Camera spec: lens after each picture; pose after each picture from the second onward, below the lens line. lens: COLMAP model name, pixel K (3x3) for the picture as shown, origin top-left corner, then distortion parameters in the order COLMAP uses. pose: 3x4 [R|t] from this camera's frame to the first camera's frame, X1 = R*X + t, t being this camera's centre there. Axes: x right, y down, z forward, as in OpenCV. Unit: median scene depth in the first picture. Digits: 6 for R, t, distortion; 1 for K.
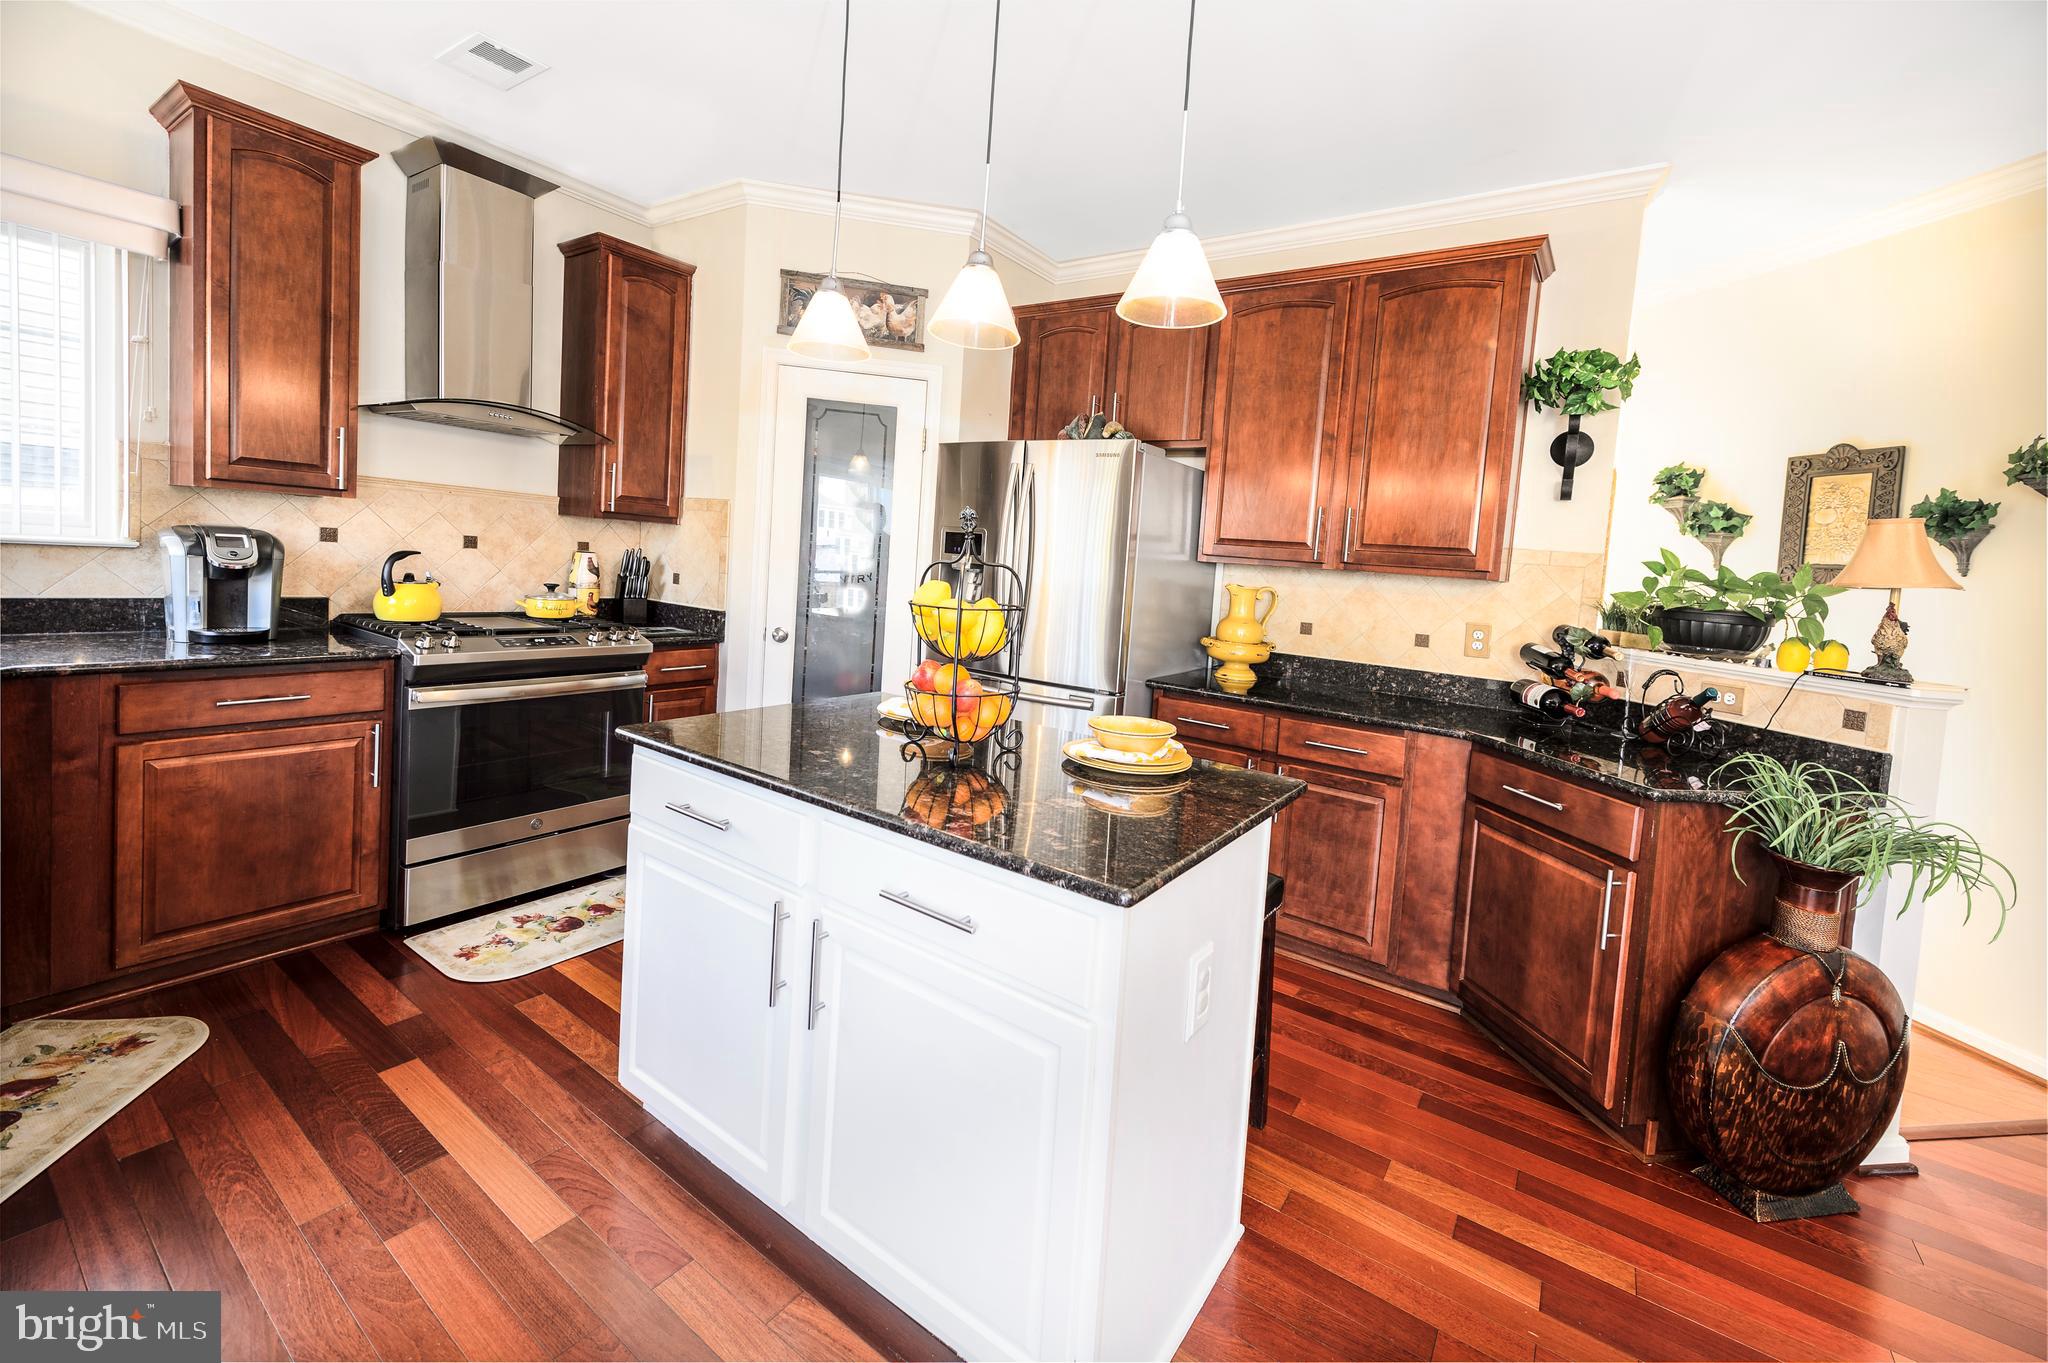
lens RADIAL K [[832.5, 0, 1028.6], [0, 832.5, 610.7], [0, 0, 1]] dist [0.002331, -0.000218]
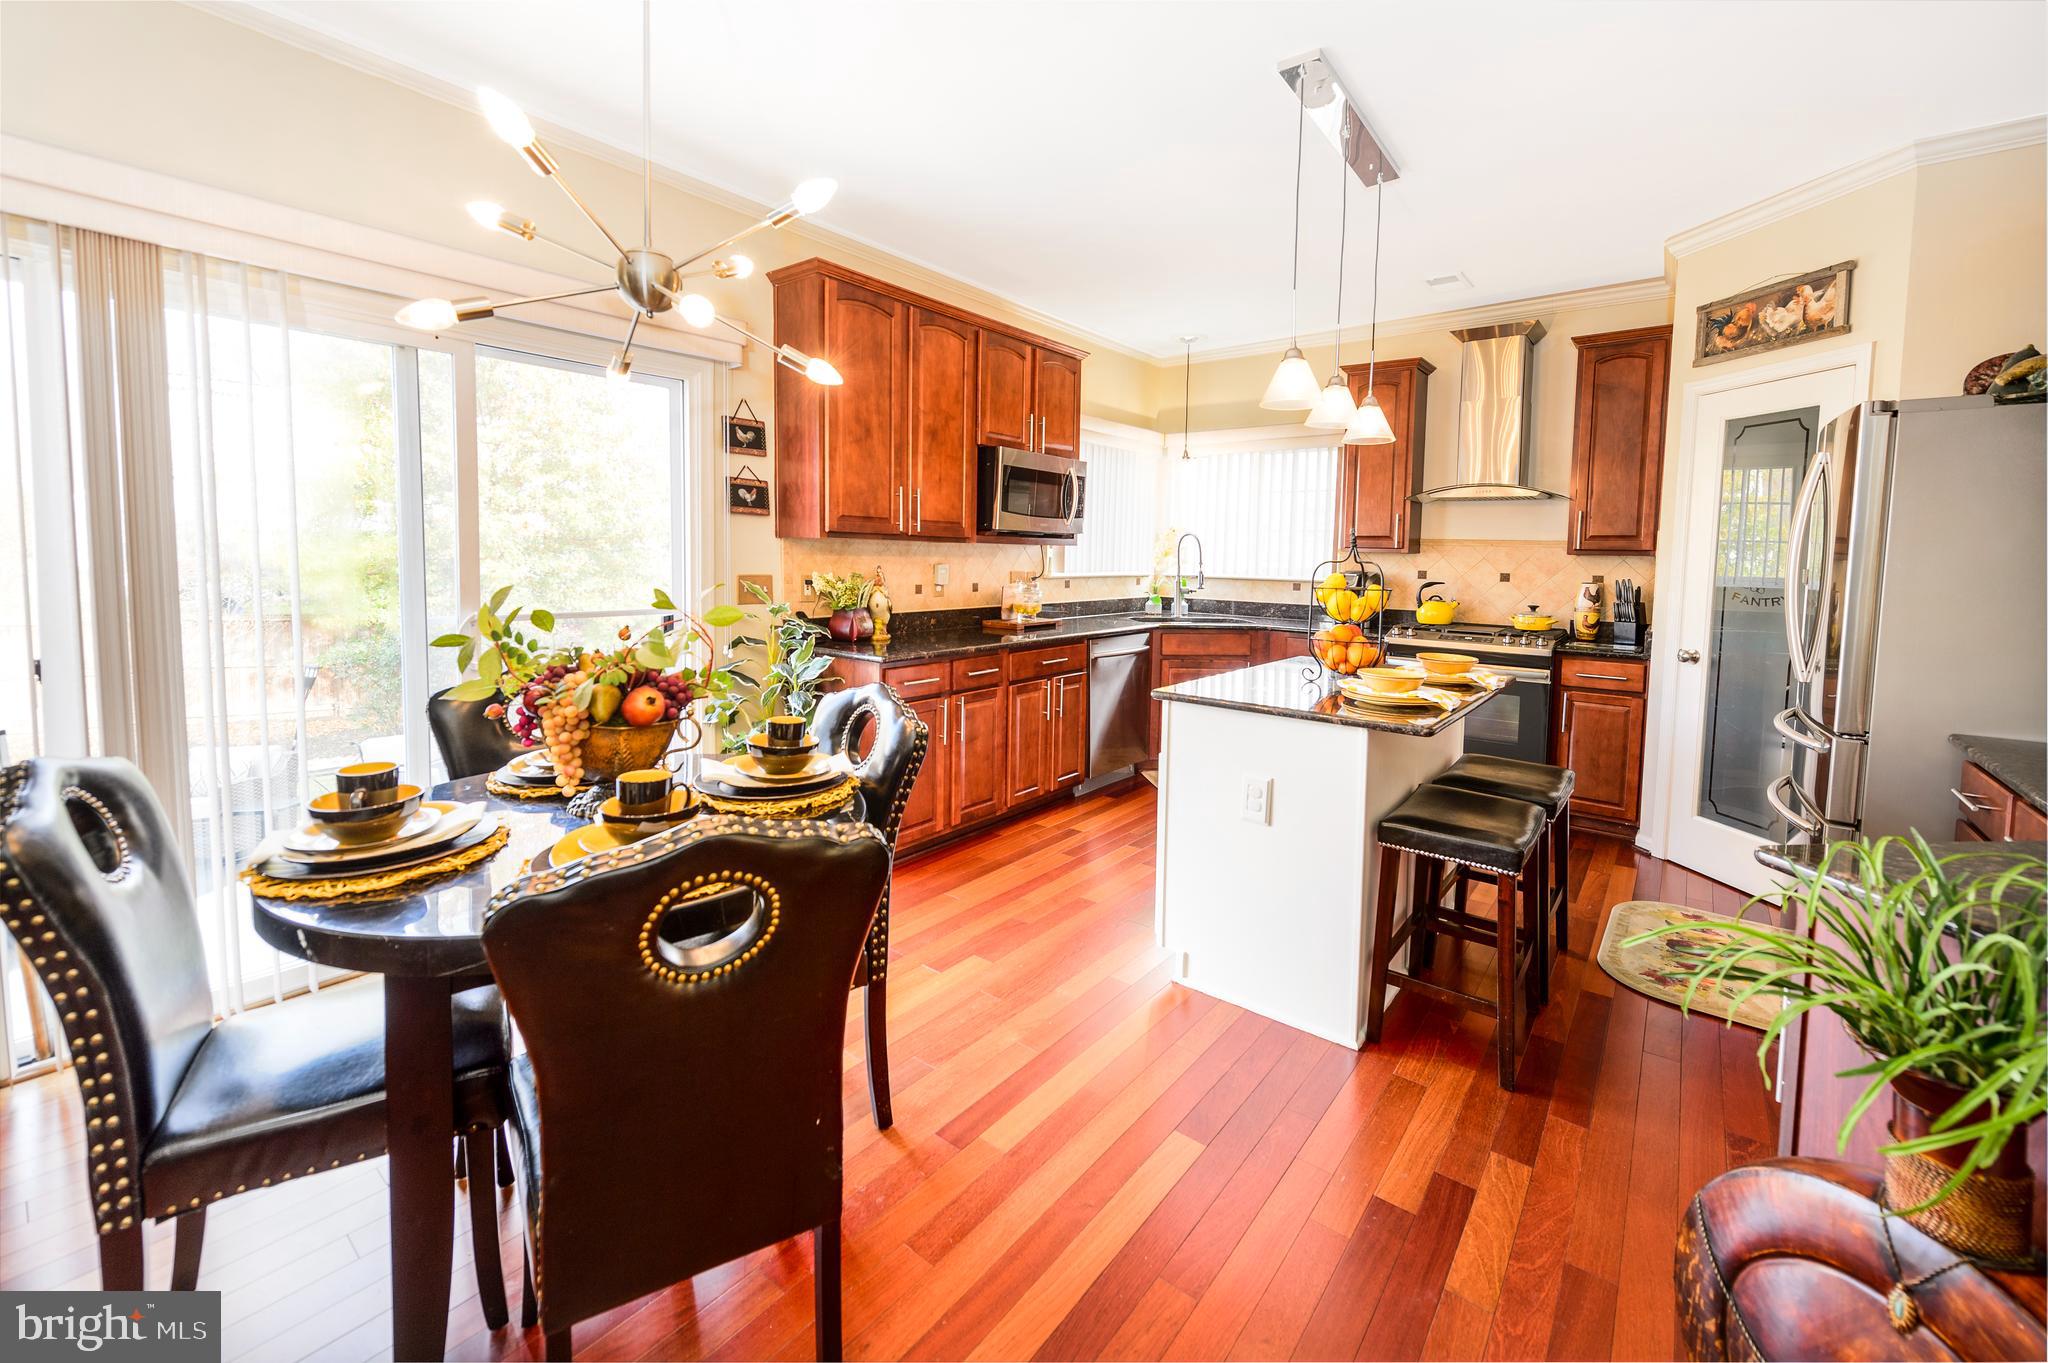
lens RADIAL K [[832.5, 0, 1028.6], [0, 832.5, 610.7], [0, 0, 1]] dist [0.002331, -0.000218]
pose [[-0.046179, -0.006958, -0.998909, 0.772248], [-0.097390, 0.995243, -0.002430, 0.056287], [0.994174, 0.097171, -0.046637, 0.237197]]
